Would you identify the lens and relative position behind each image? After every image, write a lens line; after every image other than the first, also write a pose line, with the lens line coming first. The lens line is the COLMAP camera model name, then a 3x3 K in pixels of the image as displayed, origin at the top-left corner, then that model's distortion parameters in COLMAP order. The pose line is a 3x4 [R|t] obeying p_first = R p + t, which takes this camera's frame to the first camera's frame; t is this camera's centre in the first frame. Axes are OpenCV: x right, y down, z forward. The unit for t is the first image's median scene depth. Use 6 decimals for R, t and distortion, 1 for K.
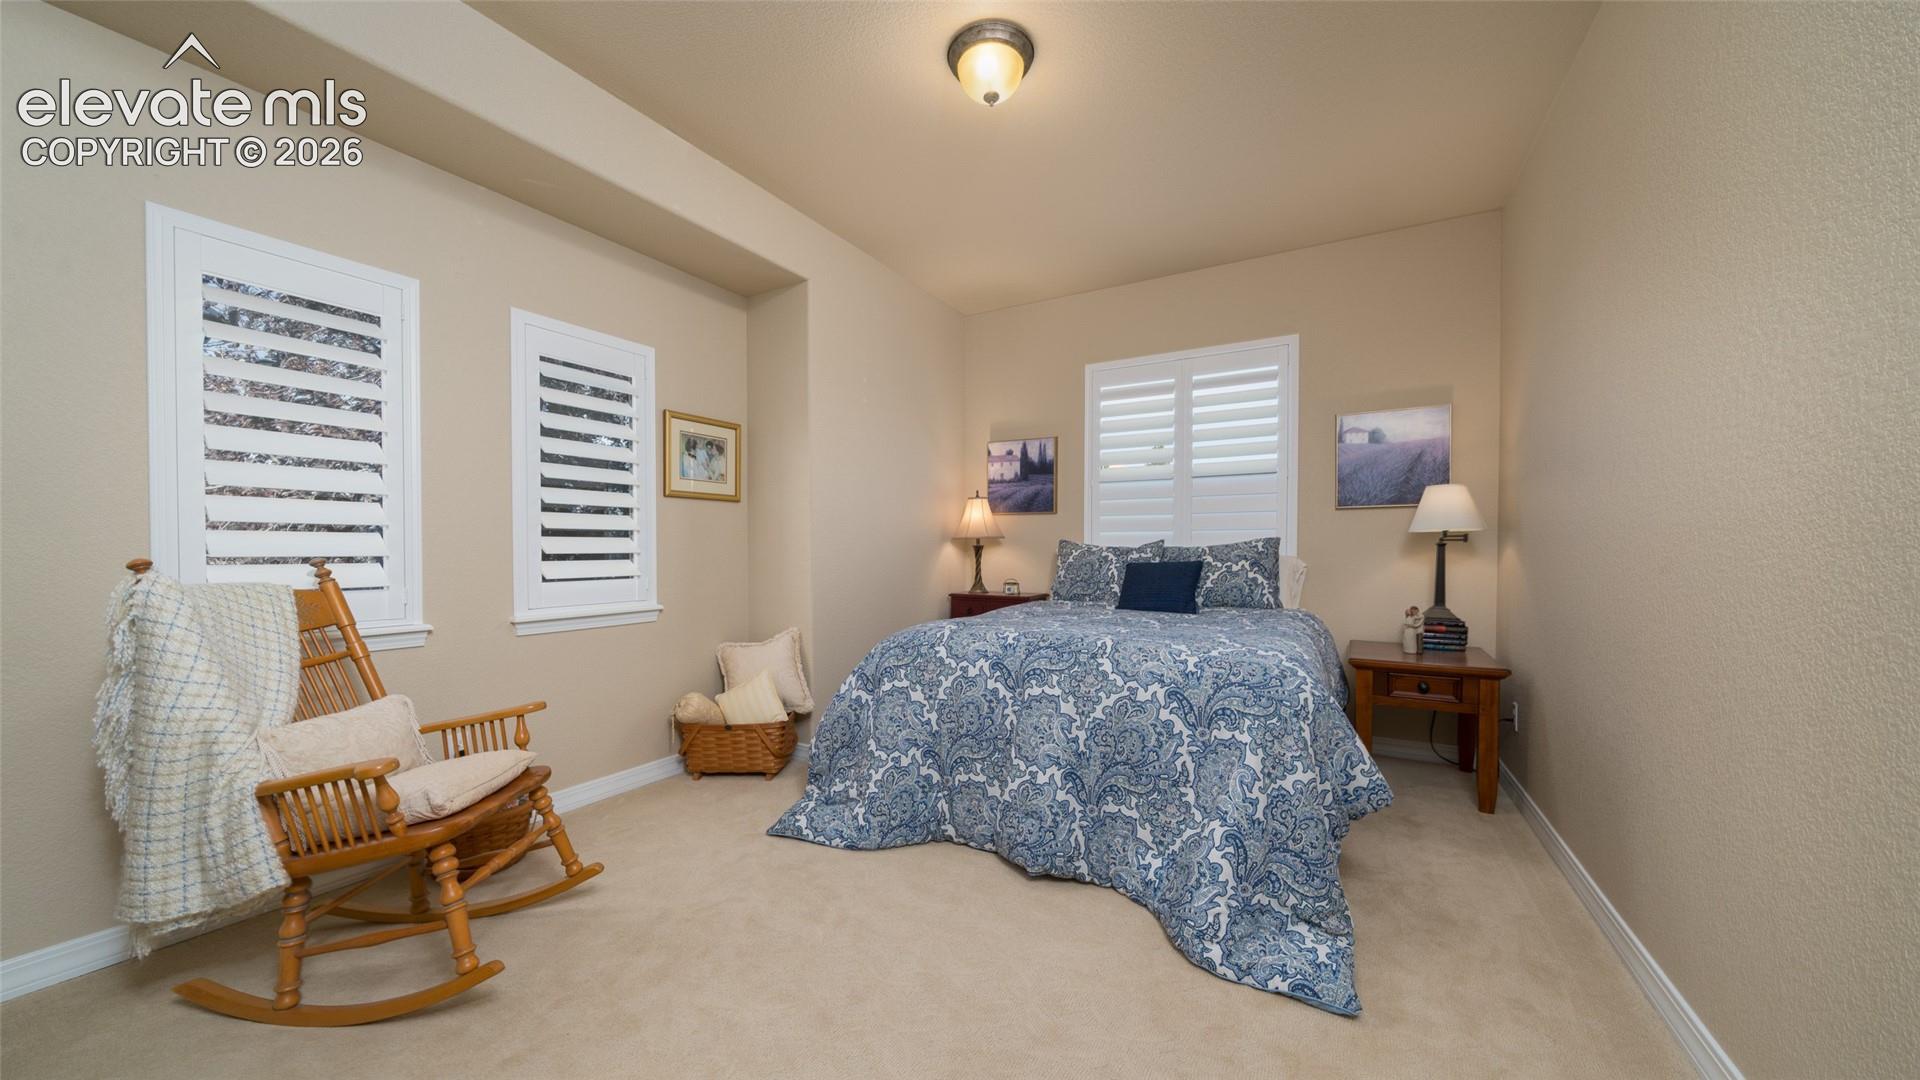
lens RADIAL K [[662.7, 0, 952.8], [0, 662.7, 557.2], [0, 0, 1]] dist [-0.008388, 0.000010]
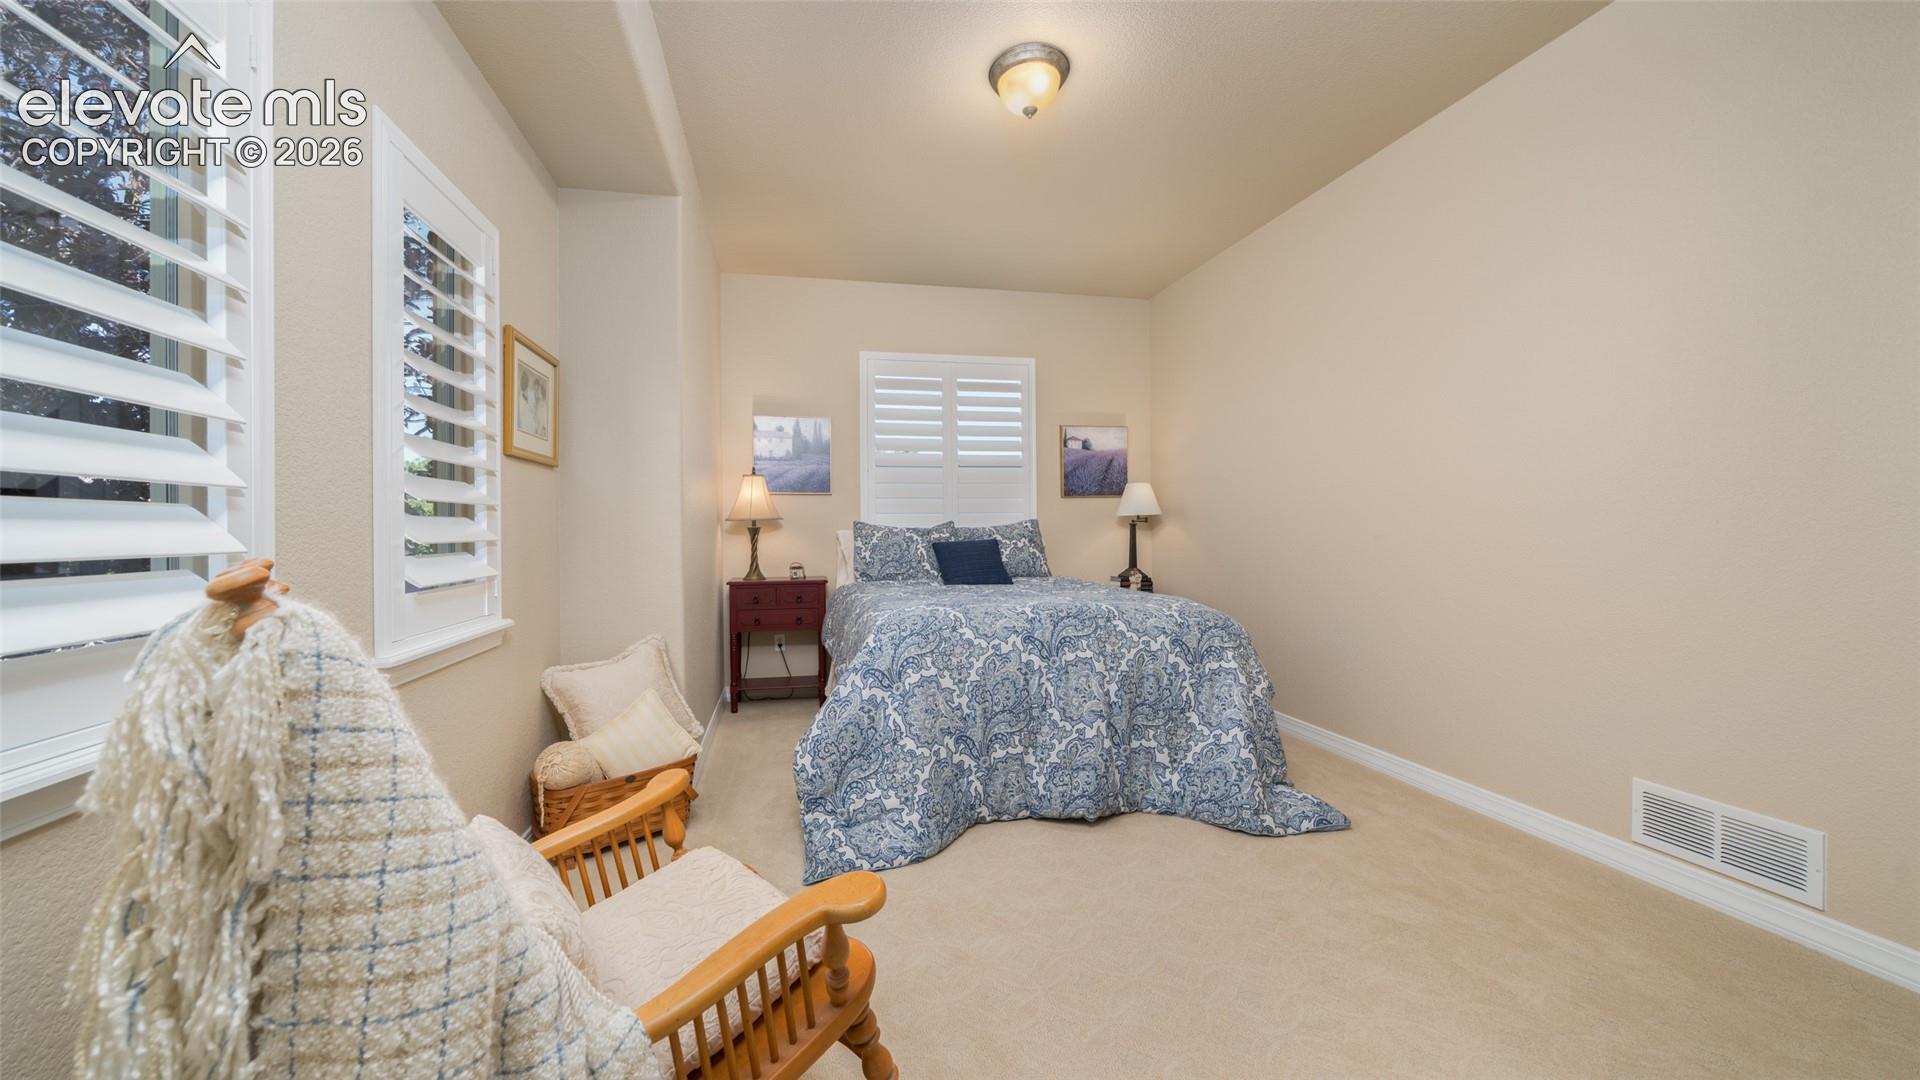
lens RADIAL K [[662.7, 0, 941.7], [0, 662.7, 524.1], [0, 0, 1]] dist [-0.008388, 0.000010]
pose [[0.748876, -0.002448, 0.662706, -0.657473], [0.017954, 0.999701, -0.016595, -0.004557], [-0.662467, 0.024326, 0.748696, 0.261562]]
